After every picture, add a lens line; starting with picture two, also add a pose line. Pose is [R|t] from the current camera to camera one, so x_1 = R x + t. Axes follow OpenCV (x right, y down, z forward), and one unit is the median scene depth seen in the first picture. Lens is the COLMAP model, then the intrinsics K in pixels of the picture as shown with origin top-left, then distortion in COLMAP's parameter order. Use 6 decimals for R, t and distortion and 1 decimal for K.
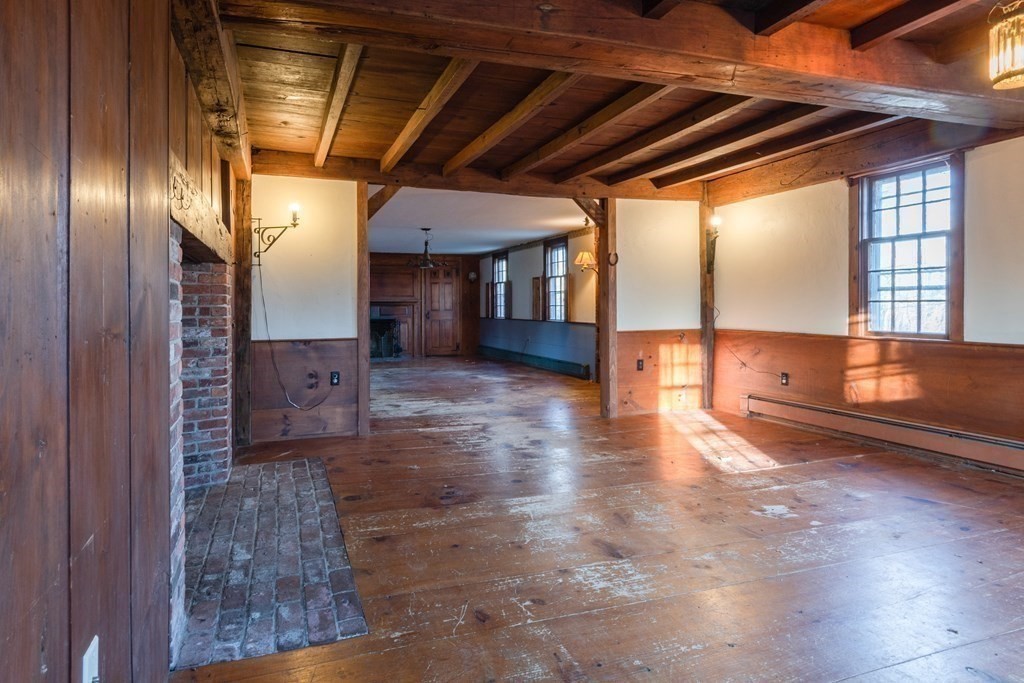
lens RADIAL K [[560.6, 0, 512.9], [0, 560.6, 311.5], [0, 0, 1]] dist [0.000719, 0.000498]
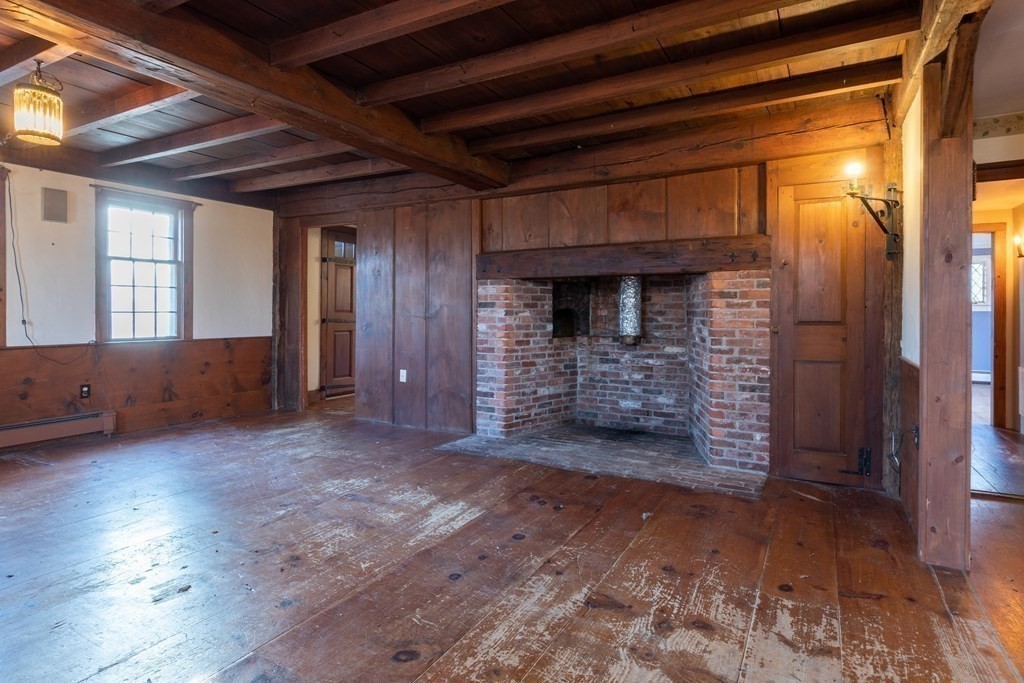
lens RADIAL K [[560.6, 0, 512.9], [0, 560.6, 311.5], [0, 0, 1]] dist [0.000719, 0.000498]
pose [[-0.789695, 0.008108, -0.613446, 0.588530], [0.000182, 0.999916, 0.012983, -0.029712], [0.613500, 0.010141, -0.789630, 1.925935]]
